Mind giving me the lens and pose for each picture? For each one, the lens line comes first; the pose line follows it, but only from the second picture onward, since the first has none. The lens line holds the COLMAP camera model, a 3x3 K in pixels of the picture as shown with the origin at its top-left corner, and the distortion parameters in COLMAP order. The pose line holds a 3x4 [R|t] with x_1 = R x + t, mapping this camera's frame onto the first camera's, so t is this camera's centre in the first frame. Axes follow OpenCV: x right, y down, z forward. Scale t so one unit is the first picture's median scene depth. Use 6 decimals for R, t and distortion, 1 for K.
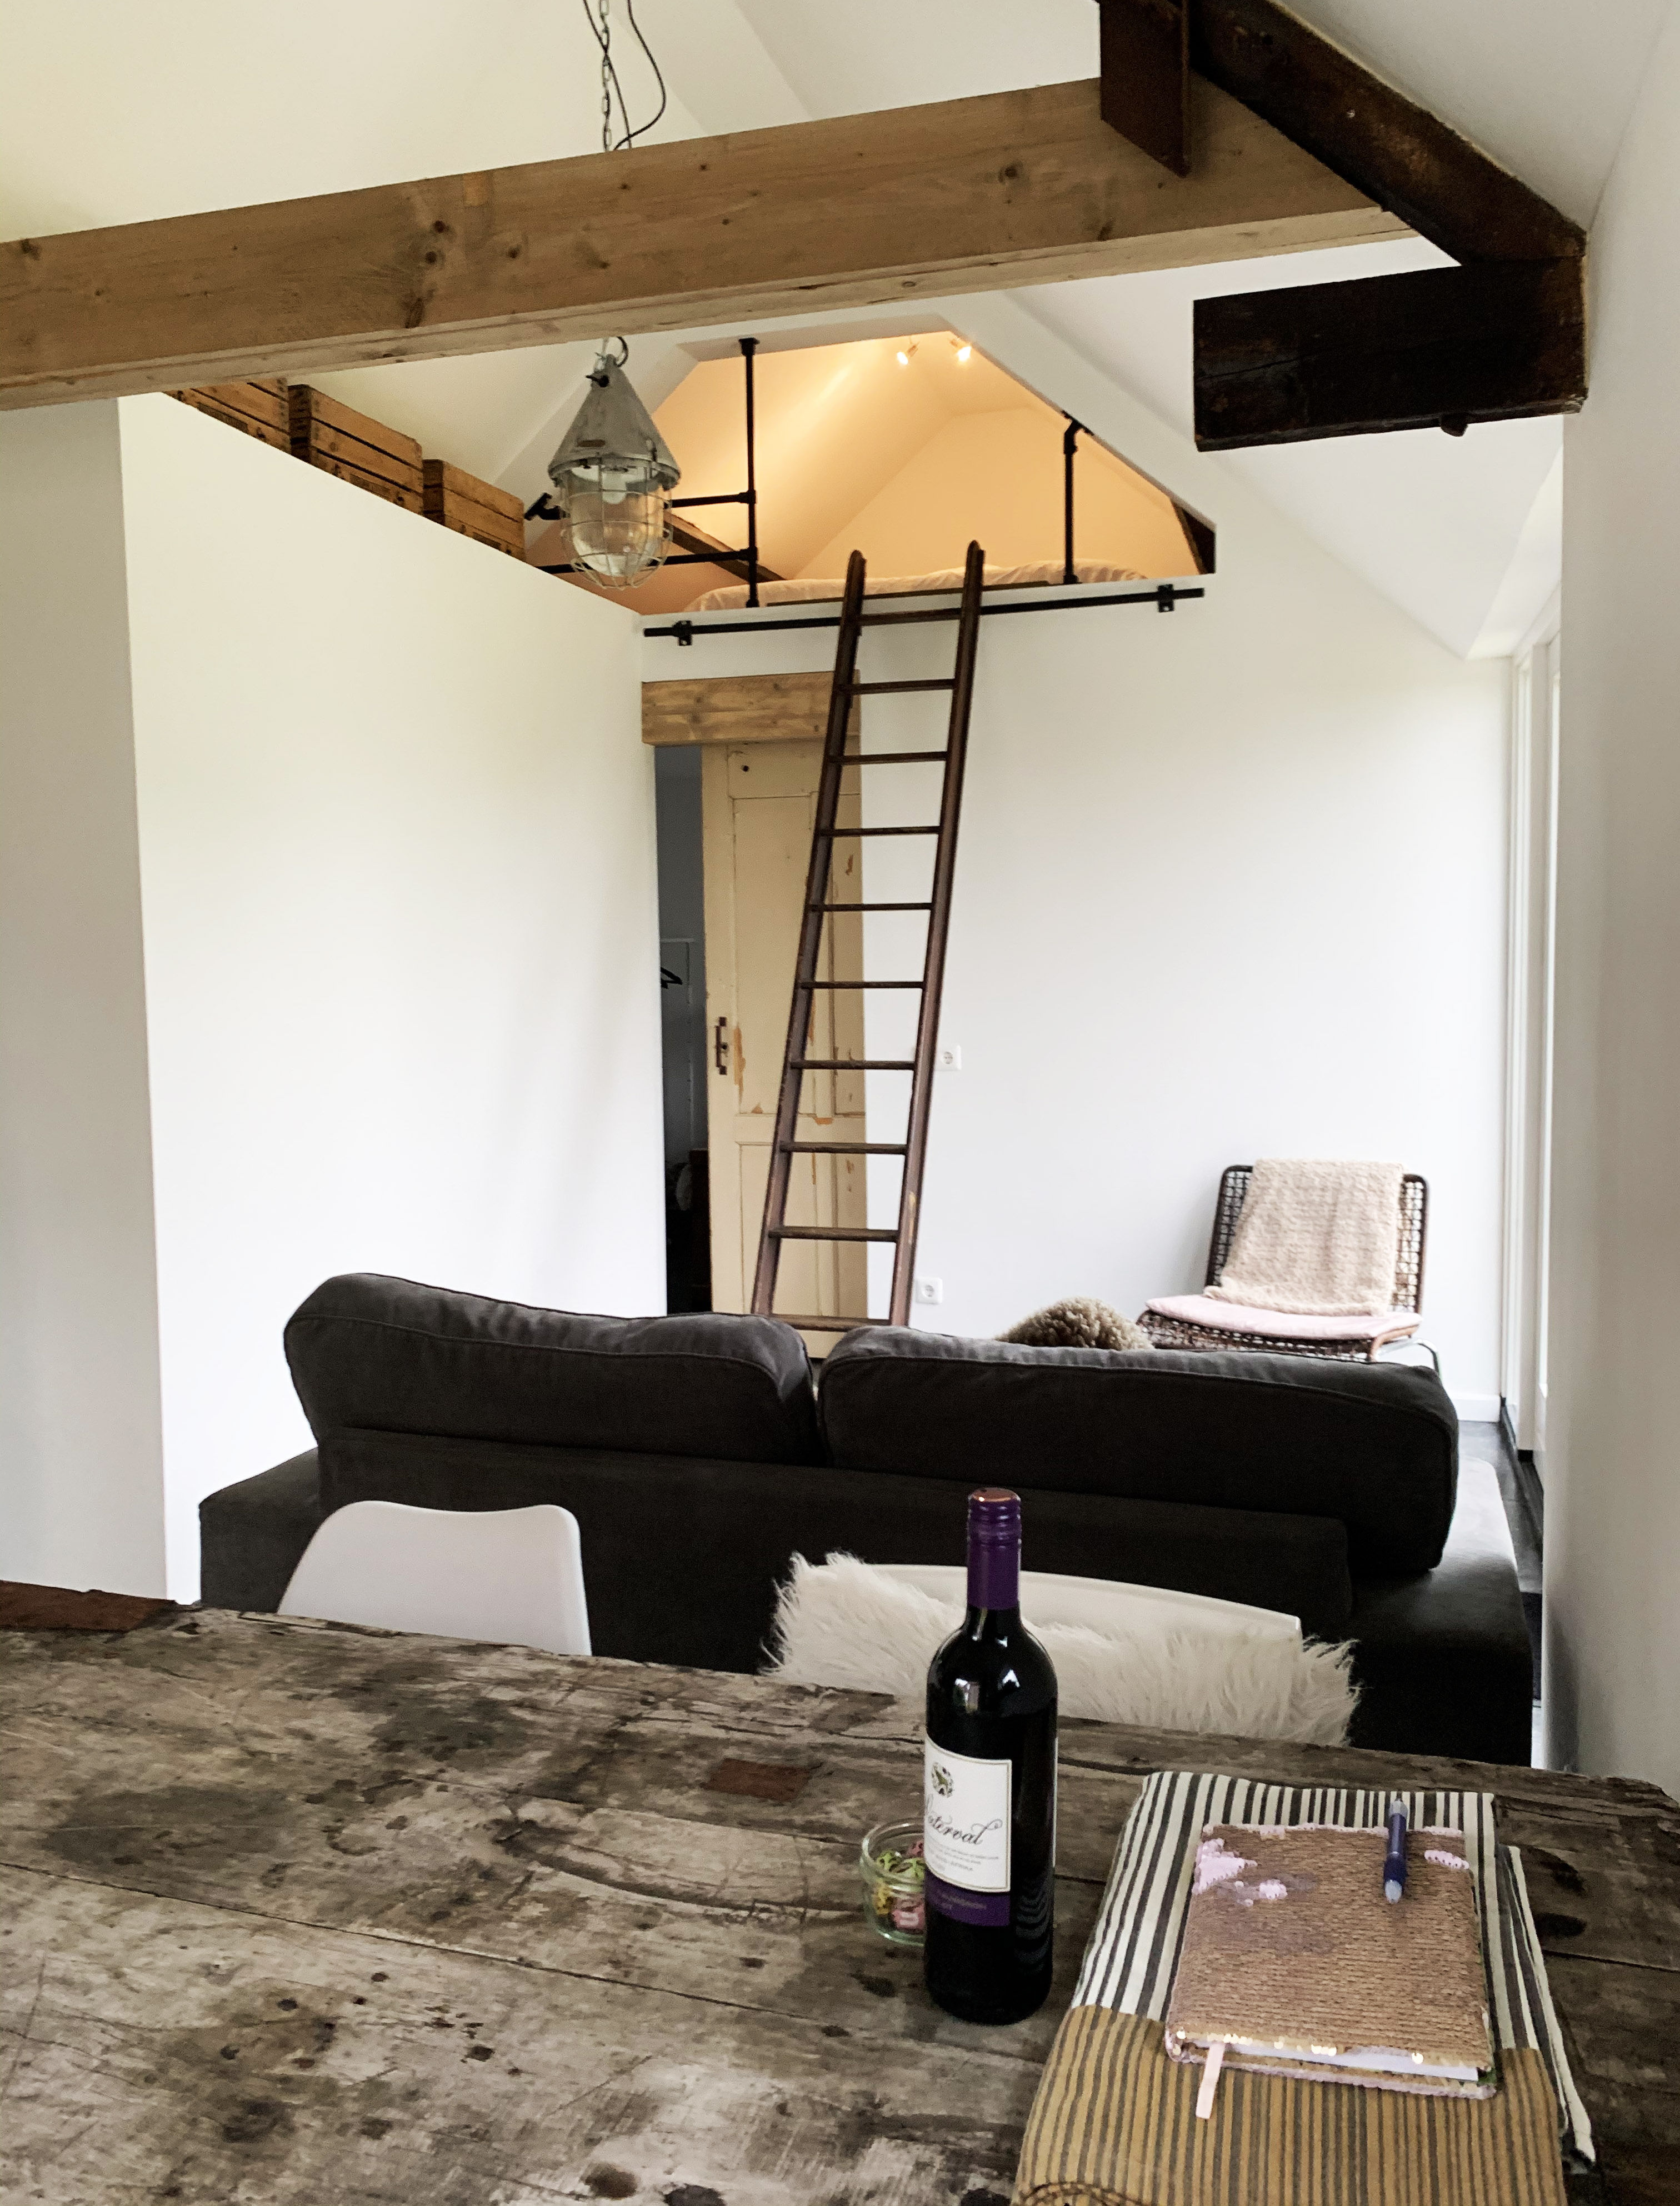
lens RADIAL K [[1738.0, 0, 842.9], [0, 1738.0, 1054.3], [0, 0, 1]] dist [-0.009981, -0.000687]
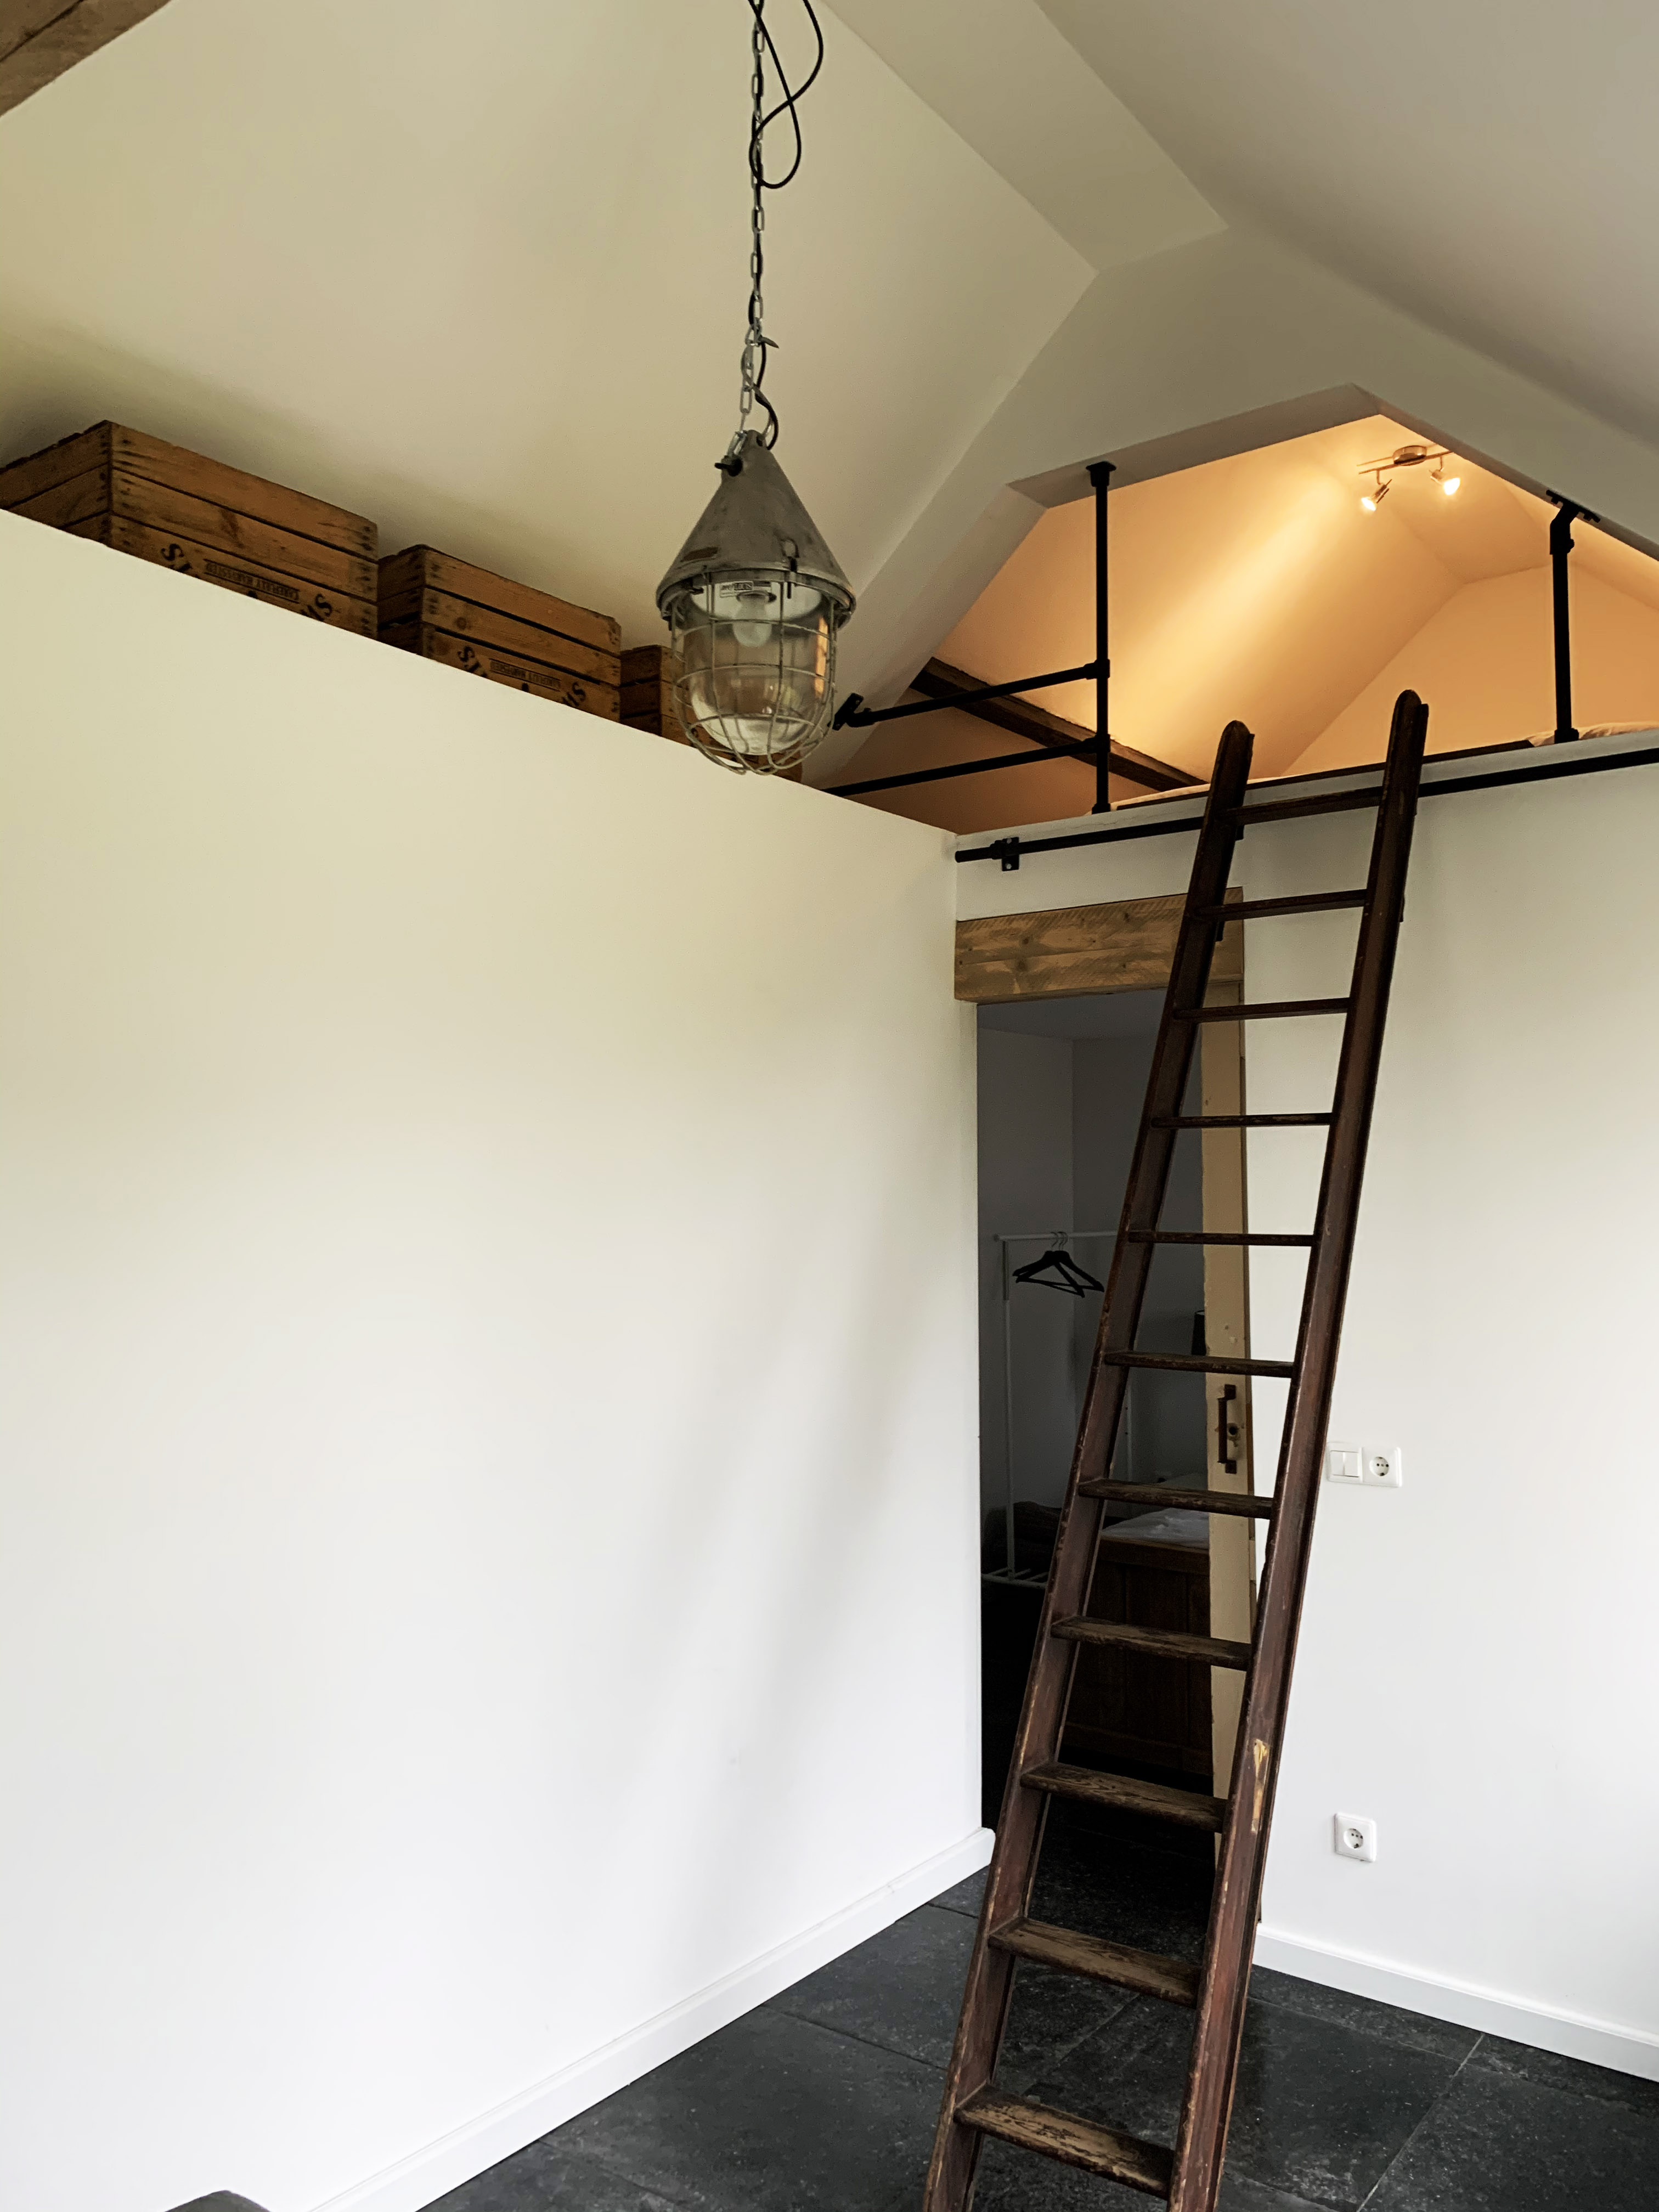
lens RADIAL K [[1687.7, 0, 829.5], [0, 1687.7, 1106.0], [0, 0, 1]] dist [0.066242, -0.118632]
pose [[0.940539, -0.008851, -0.339570, 0.085432], [-0.031086, 0.993223, -0.111990, -0.050662], [0.338260, 0.115886, 0.933890, 0.309668]]
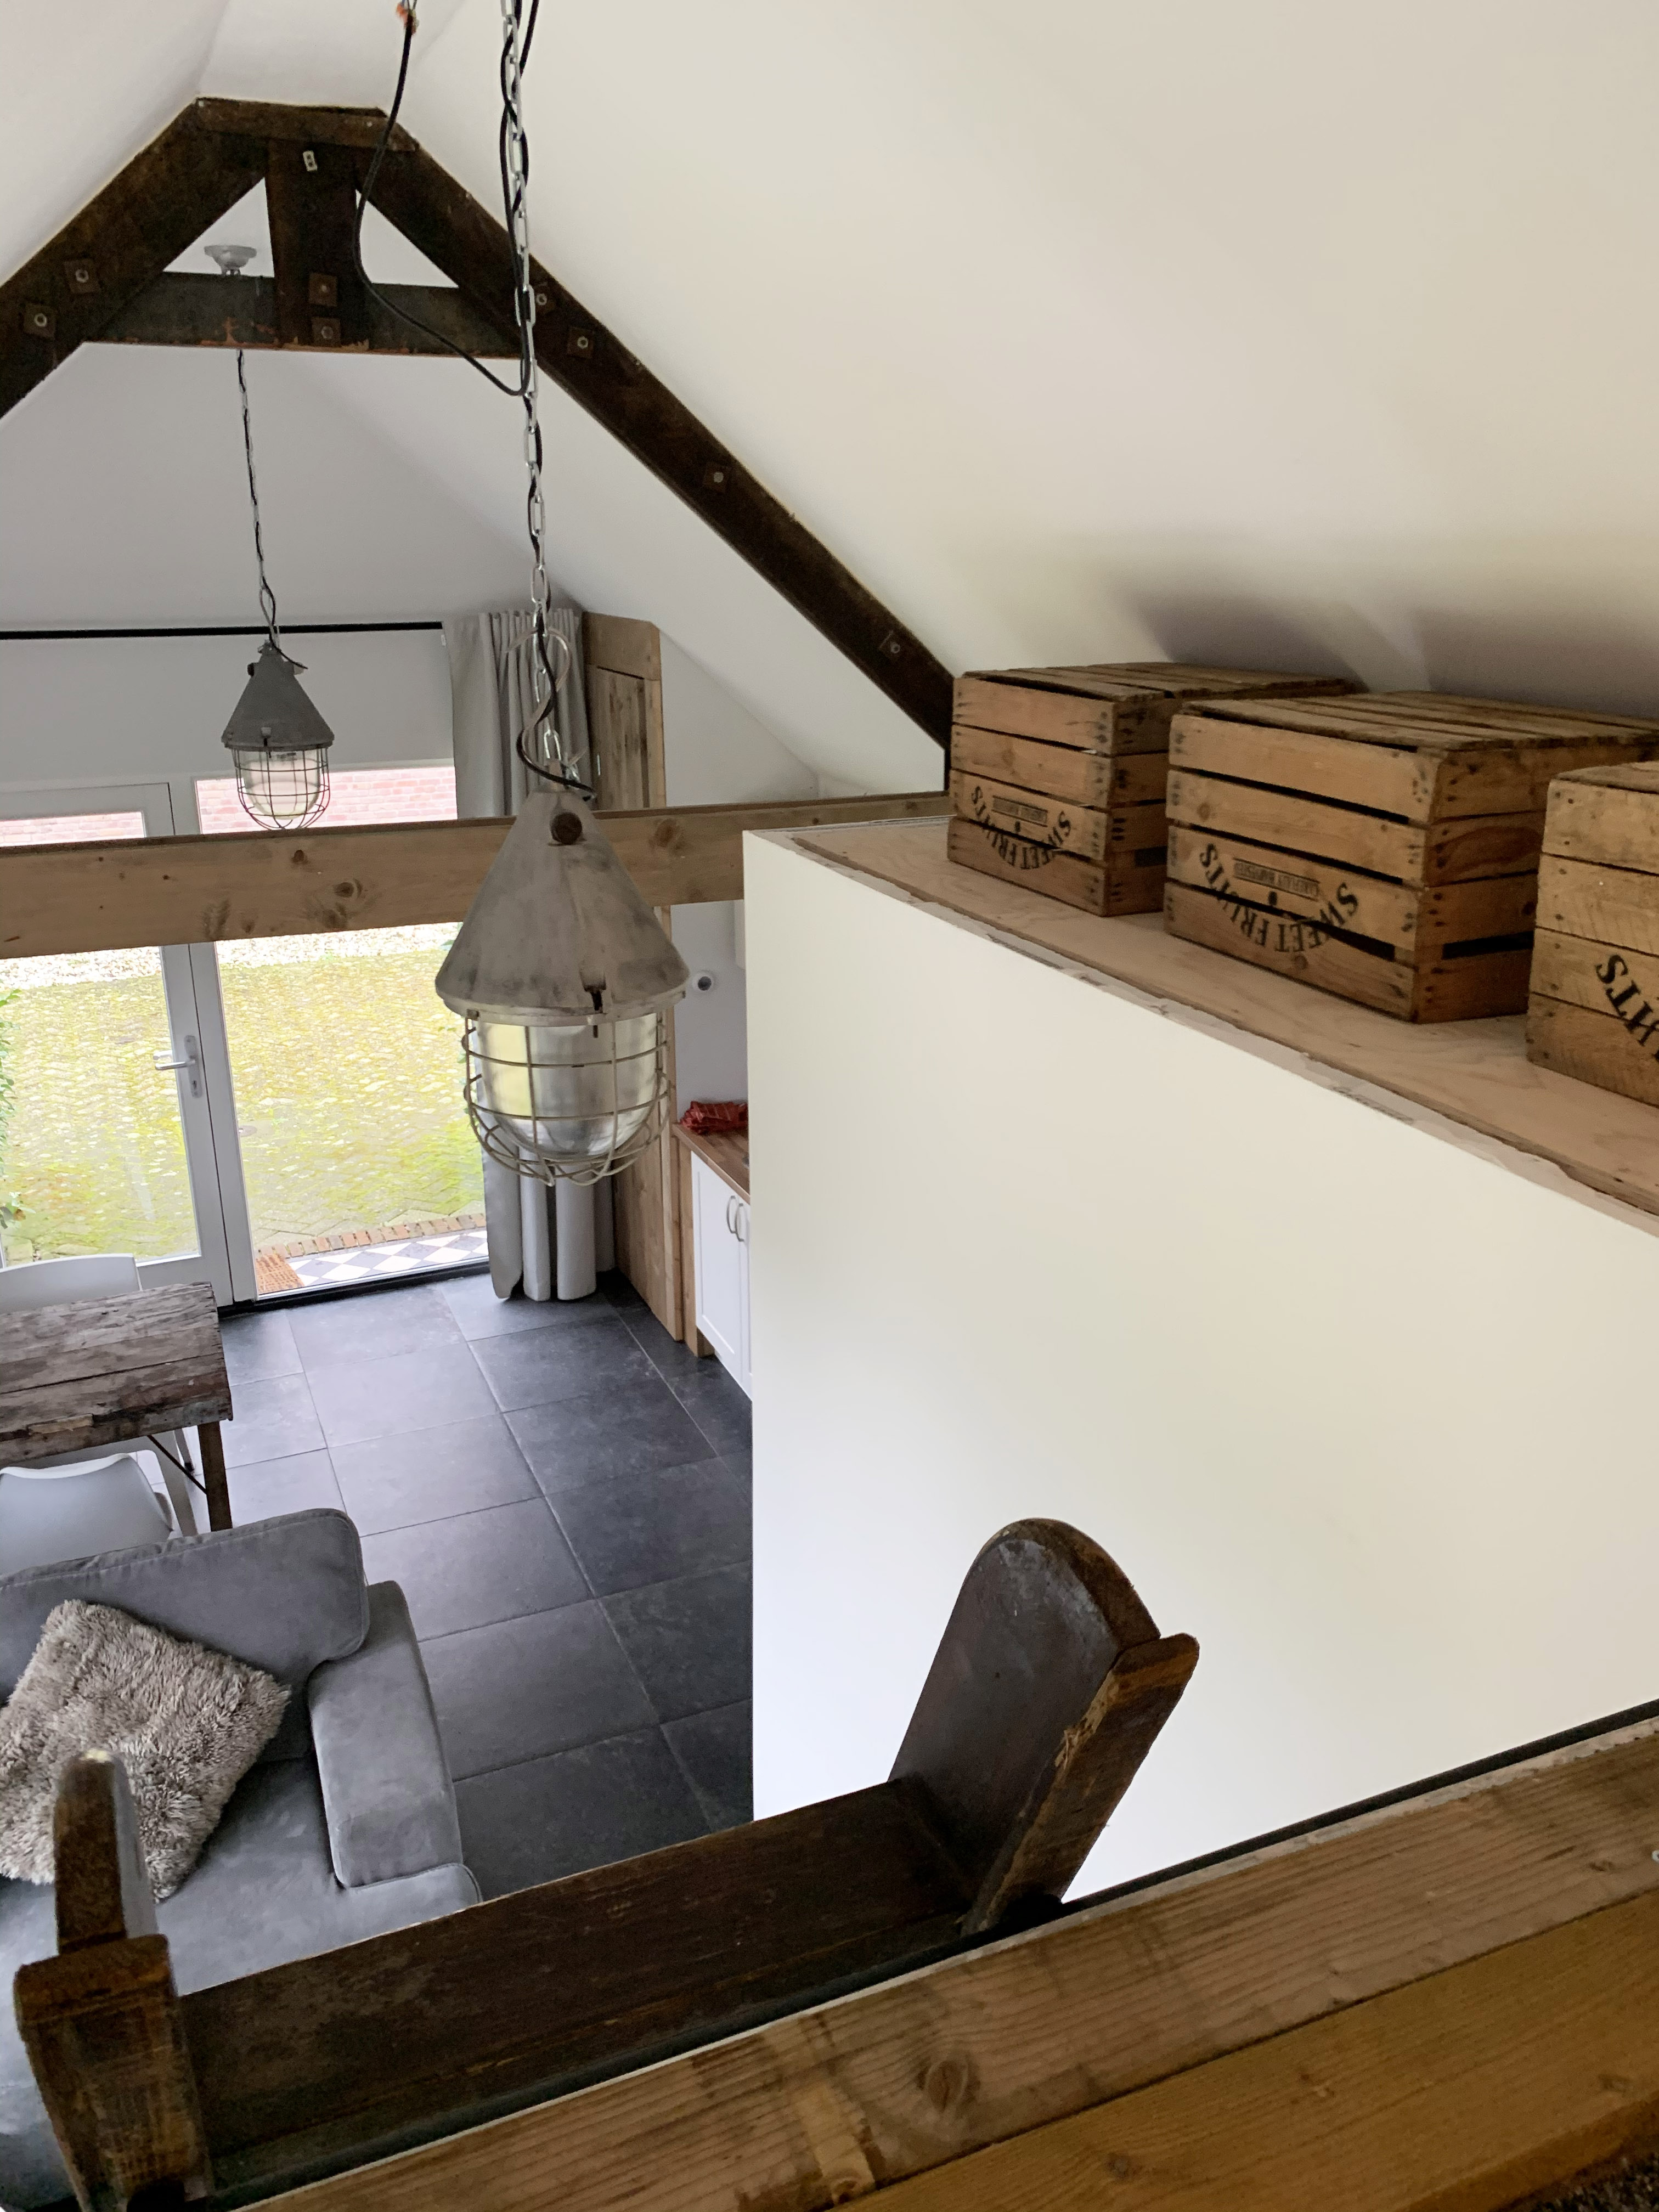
lens RADIAL K [[1687.7, 0, 829.5], [0, 1687.7, 1106.0], [0, 0, 1]] dist [0.066242, -0.118632]
pose [[-0.770226, 0.212146, -0.601453, 0.090776], [-0.031167, 0.929407, 0.367737, -0.360980], [0.637009, 0.301986, -0.709242, 1.051295]]
